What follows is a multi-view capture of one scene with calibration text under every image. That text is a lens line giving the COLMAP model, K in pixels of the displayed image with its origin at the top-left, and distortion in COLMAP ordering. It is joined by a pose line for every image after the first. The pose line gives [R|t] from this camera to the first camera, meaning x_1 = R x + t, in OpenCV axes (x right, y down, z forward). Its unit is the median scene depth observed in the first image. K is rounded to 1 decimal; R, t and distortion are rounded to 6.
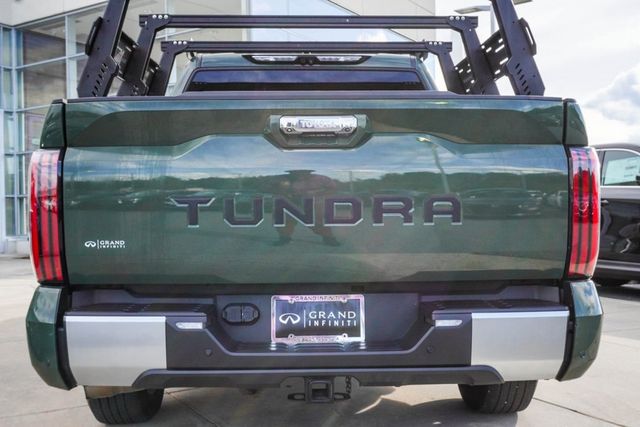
lens RADIAL K [[767.6, 0, 320.1], [0, 767.6, 216.2], [0, 0, 1]] dist [0.011545, 0.000000]
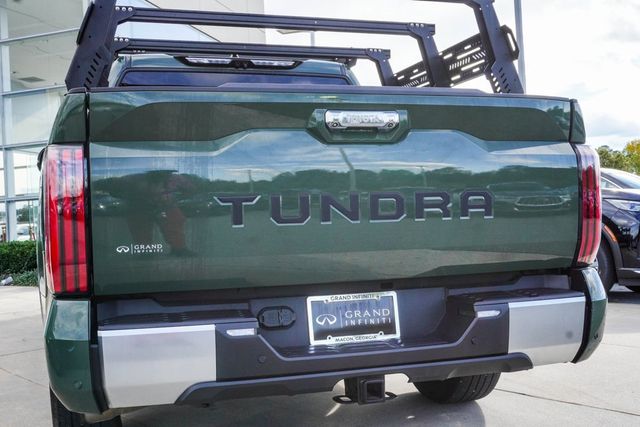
lens RADIAL K [[741.0, 0, 319.8], [0, 741.0, 210.4], [0, 0, 1]] dist [0.016807, 0.000000]
pose [[0.964035, -0.021127, 0.264936, -0.301230], [0.027662, 0.999398, -0.020959, 0.015236], [-0.264333, 0.027534, 0.964038, 0.096736]]
